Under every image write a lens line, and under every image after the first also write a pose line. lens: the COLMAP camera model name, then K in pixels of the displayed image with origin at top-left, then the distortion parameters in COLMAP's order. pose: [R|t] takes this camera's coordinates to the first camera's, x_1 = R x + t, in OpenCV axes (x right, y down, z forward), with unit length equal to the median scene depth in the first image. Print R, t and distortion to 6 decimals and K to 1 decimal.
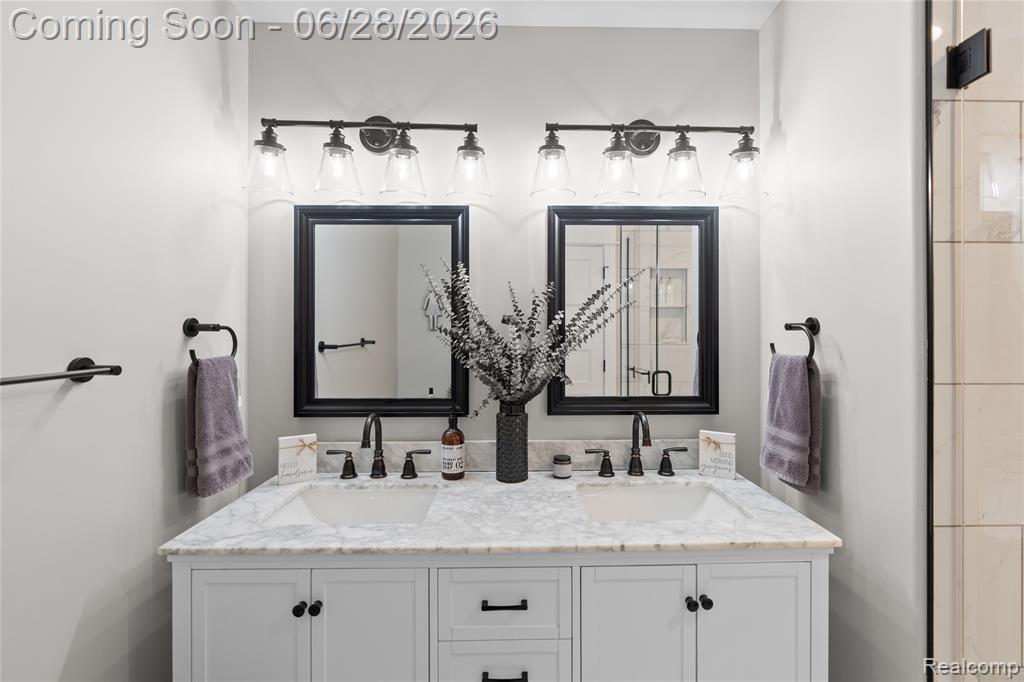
lens RADIAL K [[460.3, 0, 522.7], [0, 460.3, 330.3], [0, 0, 1]] dist [-0.014994, 0.005810]
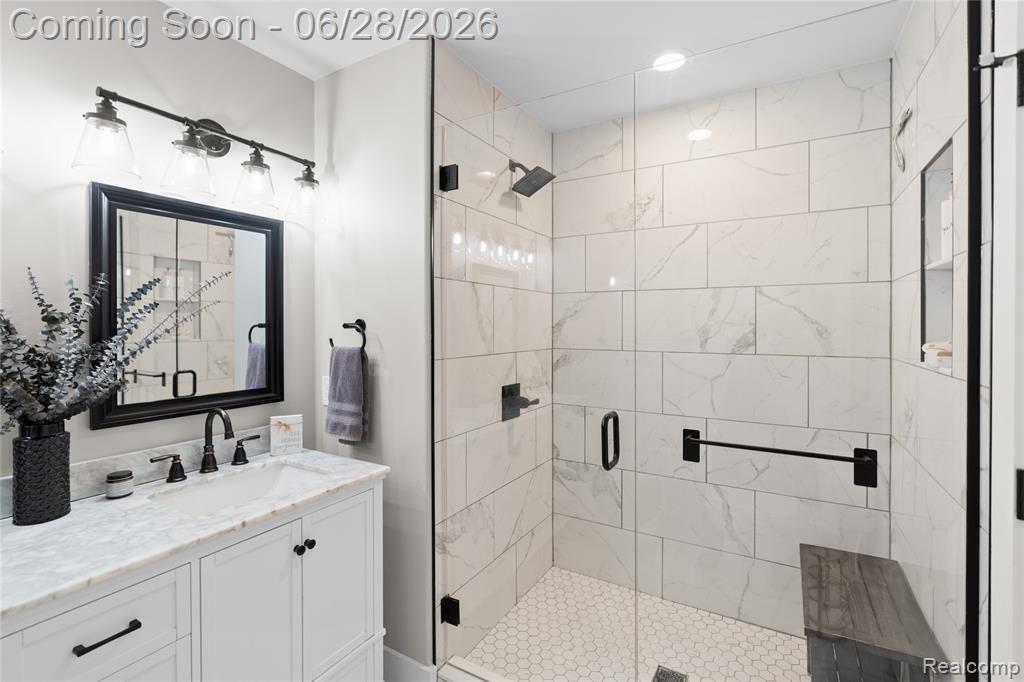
lens RADIAL K [[460.3, 0, 515.0], [0, 460.3, 328.3], [0, 0, 1]] dist [-0.014994, 0.005810]
pose [[0.520906, -0.006185, 0.853592, -0.298572], [-0.000643, 0.999971, 0.007638, -0.011197], [-0.853614, -0.004528, 0.520887, -0.113399]]
